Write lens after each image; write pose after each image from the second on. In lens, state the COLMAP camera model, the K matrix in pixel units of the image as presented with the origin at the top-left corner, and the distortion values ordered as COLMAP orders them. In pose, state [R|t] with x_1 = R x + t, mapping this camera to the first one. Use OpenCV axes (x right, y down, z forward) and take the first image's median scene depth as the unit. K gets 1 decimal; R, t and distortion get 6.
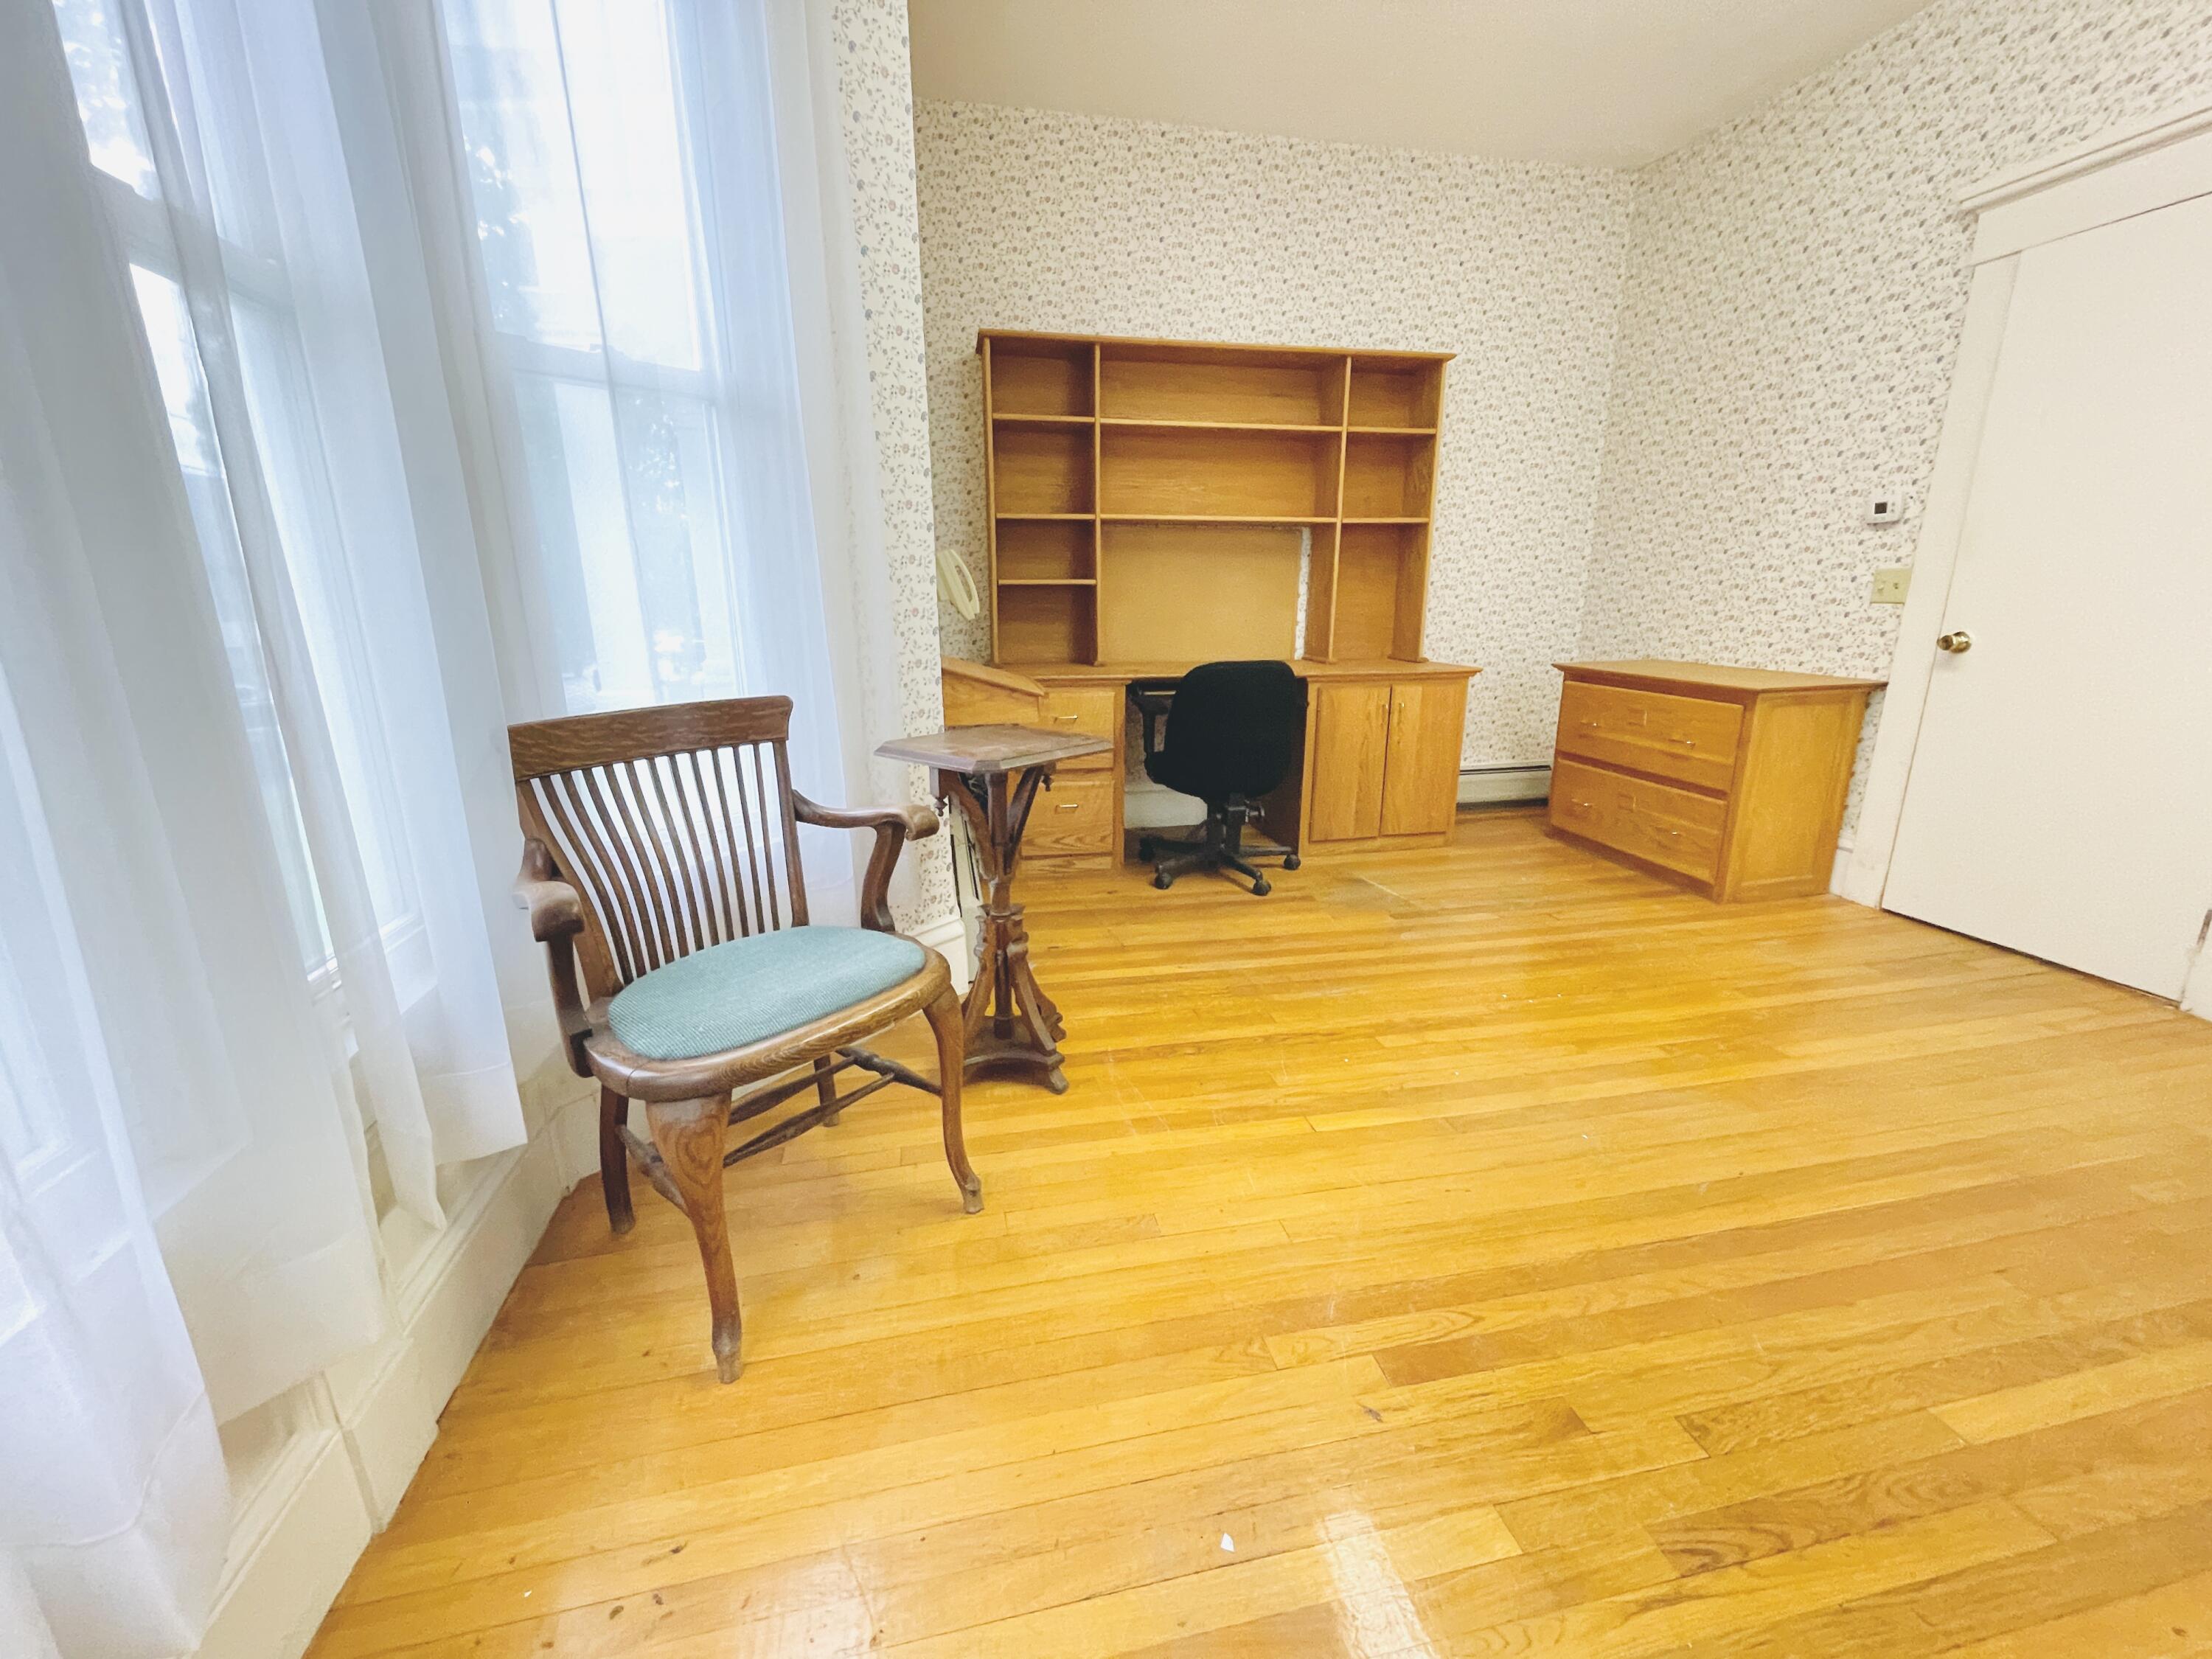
lens RADIAL K [[891.1, 0, 1107.3], [0, 891.1, 824.8], [0, 0, 1]] dist [-0.001984, -0.000347]
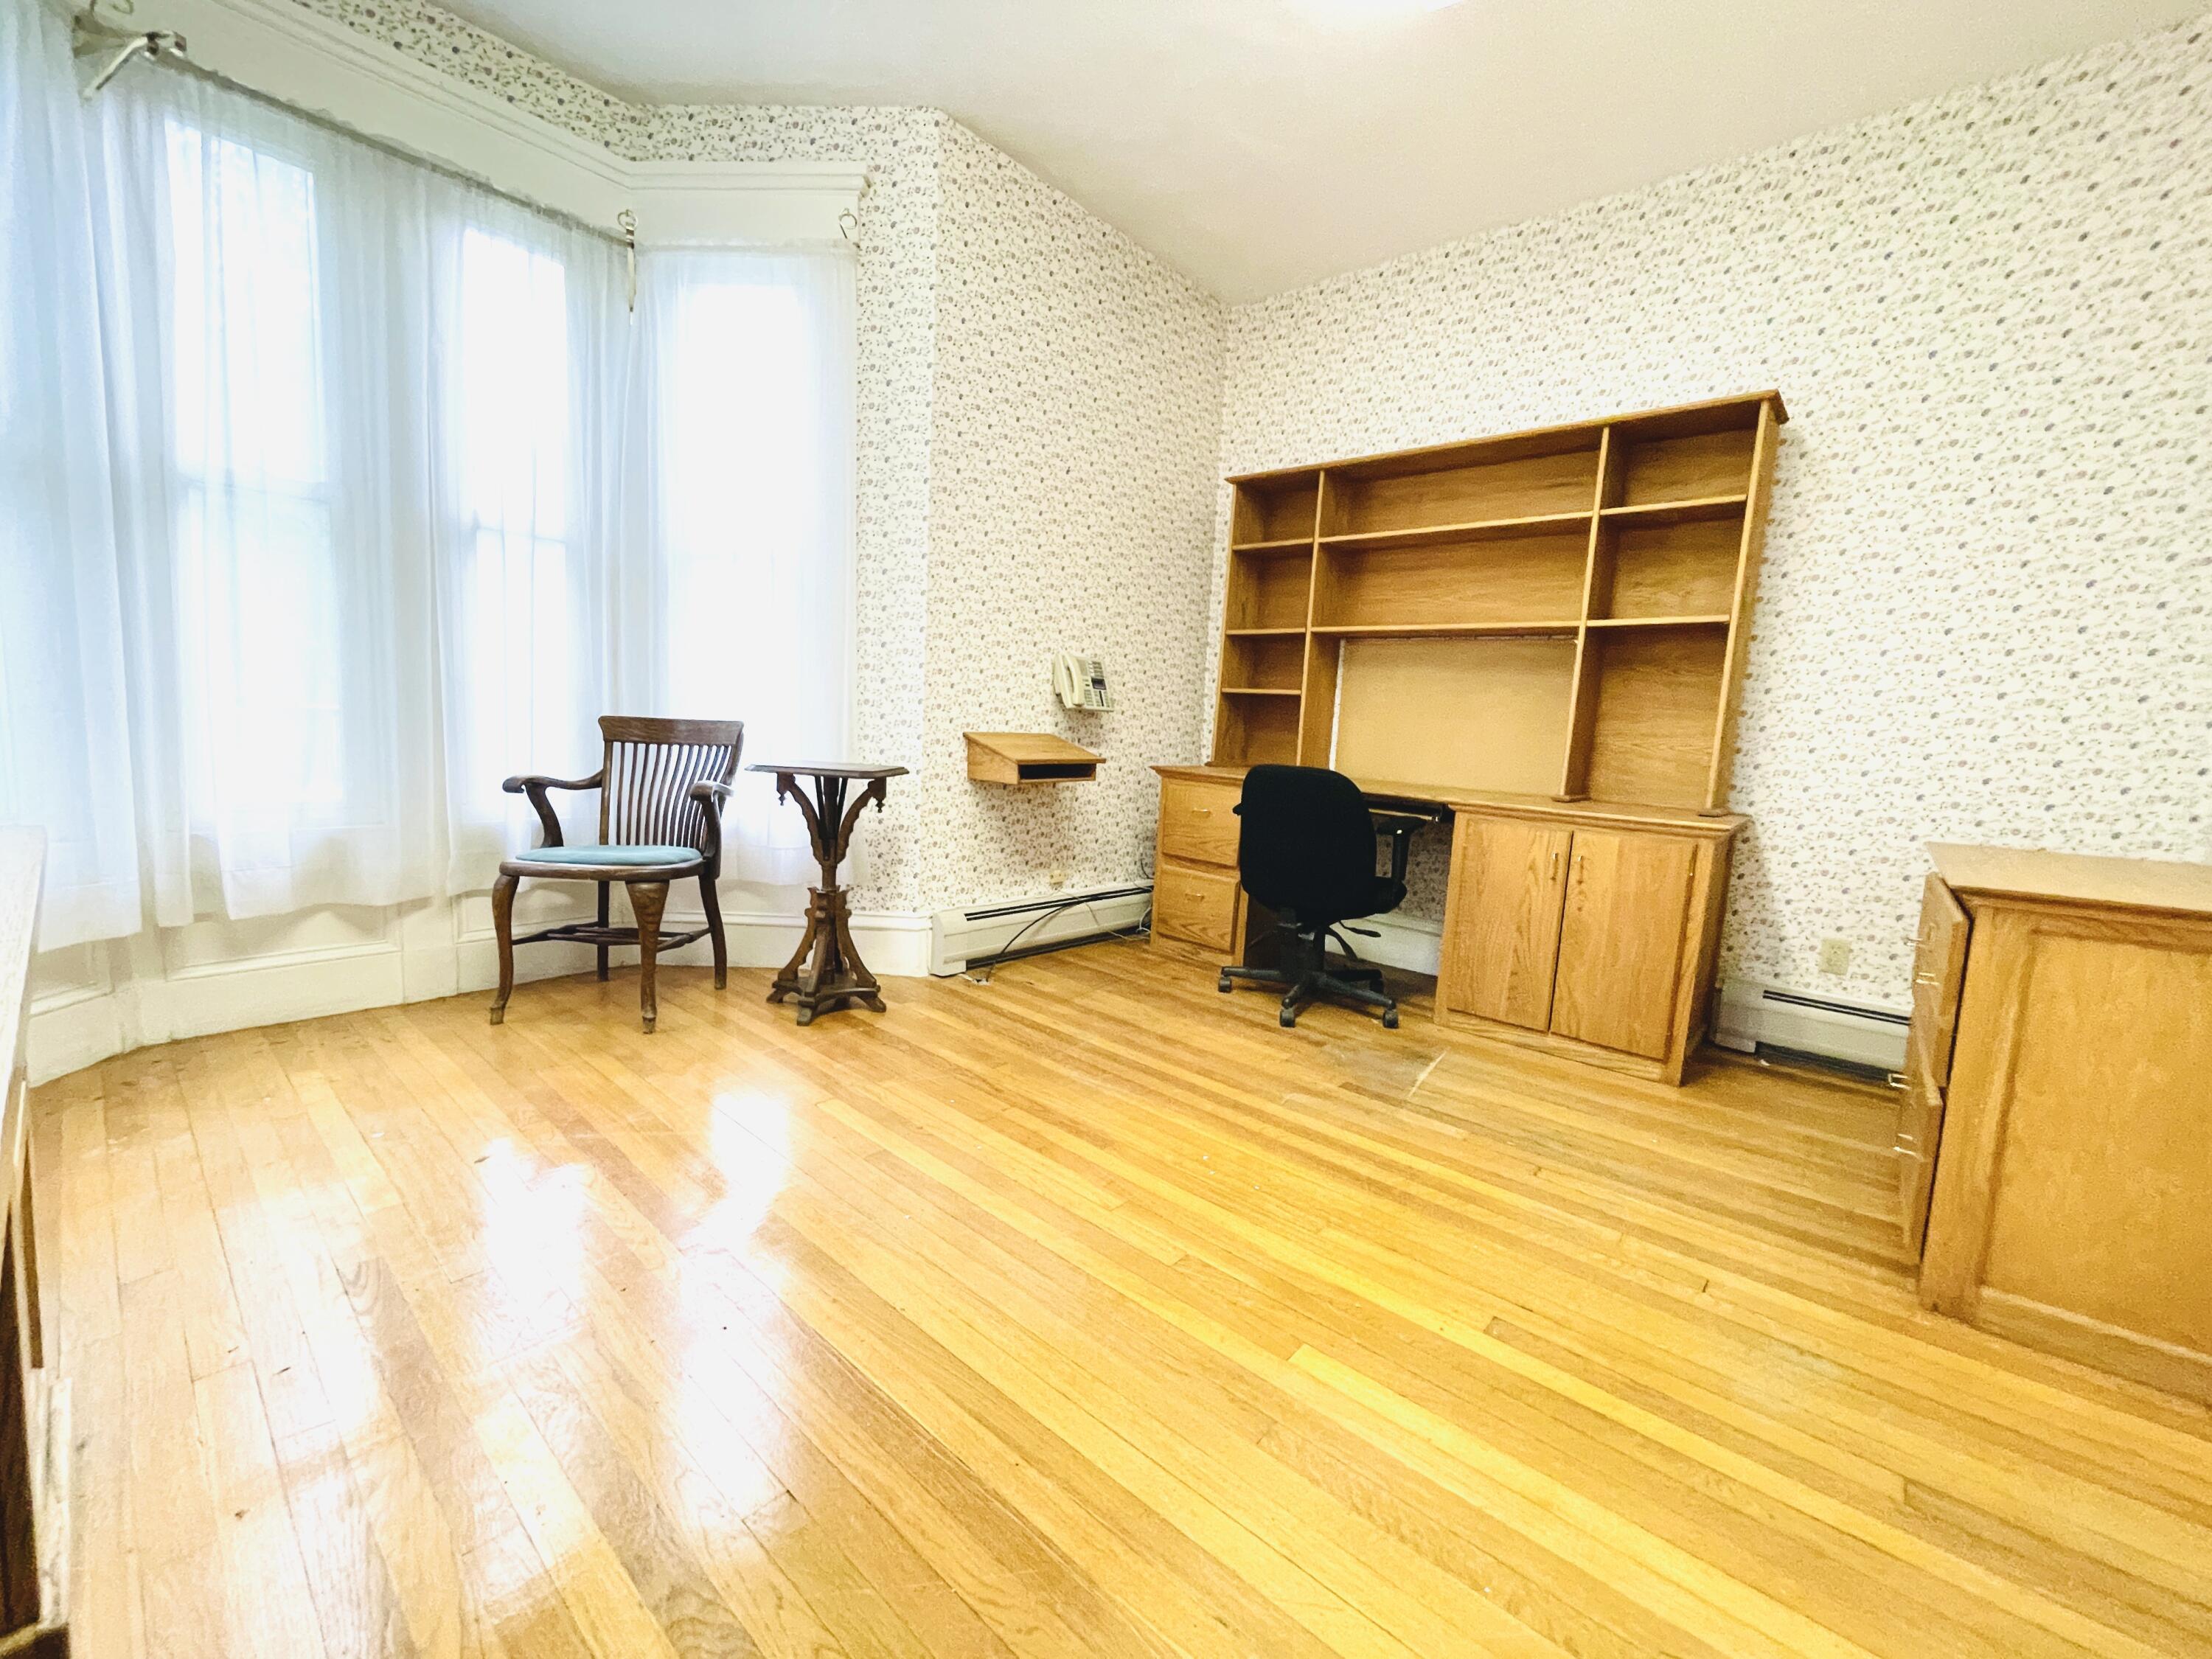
lens RADIAL K [[891.1, 0, 1108.6], [0, 891.1, 825.1], [0, 0, 1]] dist [-0.001984, -0.000347]
pose [[0.603687, 0.130611, -0.786449, 0.775422], [-0.257969, 0.965418, -0.037686, -0.037294], [0.754330, 0.225630, 0.616504, 0.282557]]
